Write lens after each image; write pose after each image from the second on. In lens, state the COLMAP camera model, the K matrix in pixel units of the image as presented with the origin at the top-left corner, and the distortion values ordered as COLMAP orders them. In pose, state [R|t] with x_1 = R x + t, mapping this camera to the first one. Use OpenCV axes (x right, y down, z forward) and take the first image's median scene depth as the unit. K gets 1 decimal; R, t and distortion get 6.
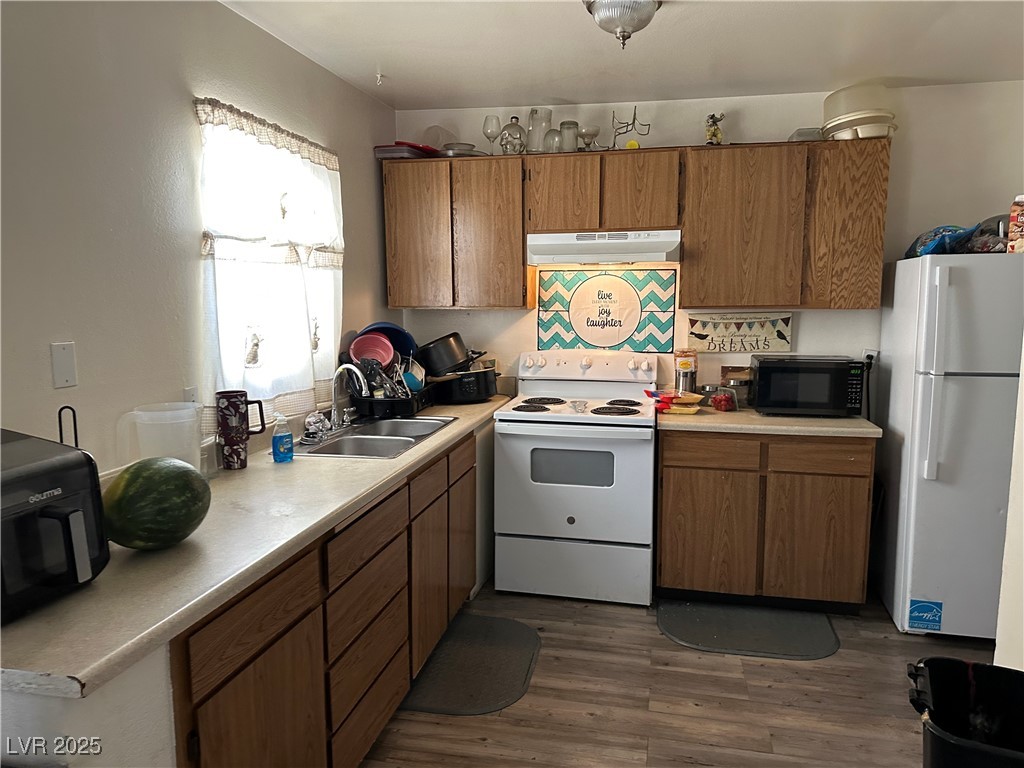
lens RADIAL K [[725.7, 0, 519.8], [0, 725.7, 398.5], [0, 0, 1]] dist [0.106462, -0.145722]
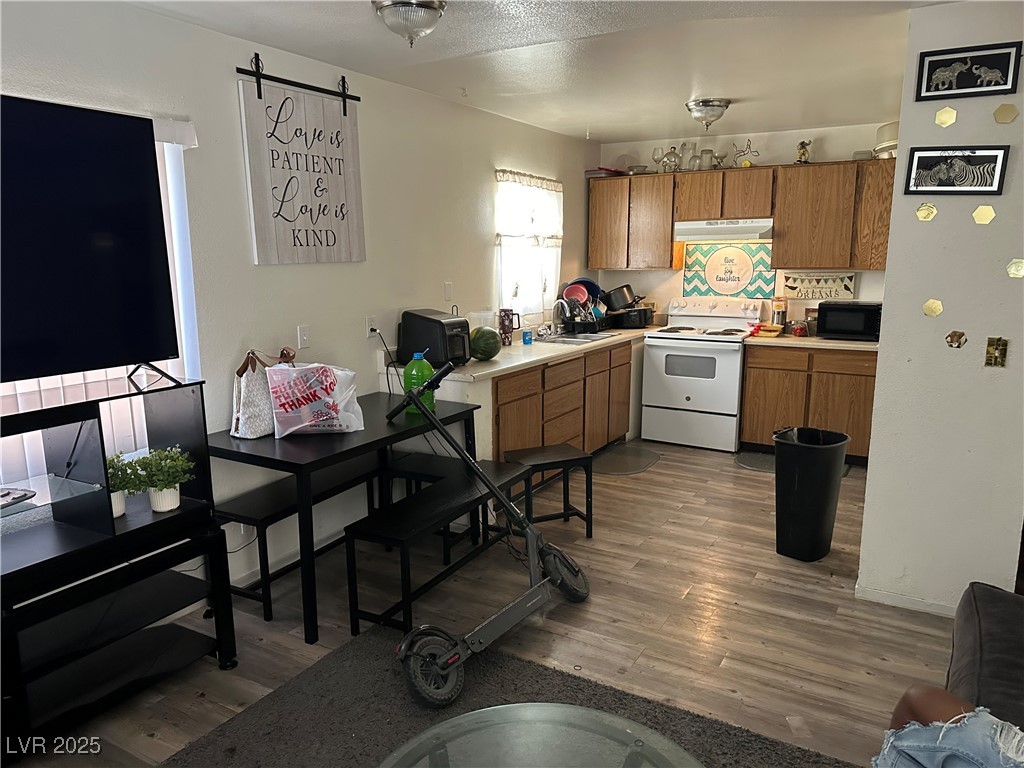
lens RADIAL K [[725.7, 0, 519.8], [0, 725.7, 398.5], [0, 0, 1]] dist [0.106462, -0.145722]
pose [[0.952372, 0.056212, -0.299714, 0.198824], [-0.040481, 0.997470, 0.058444, 0.083800], [0.302241, -0.043528, 0.952237, -0.683504]]
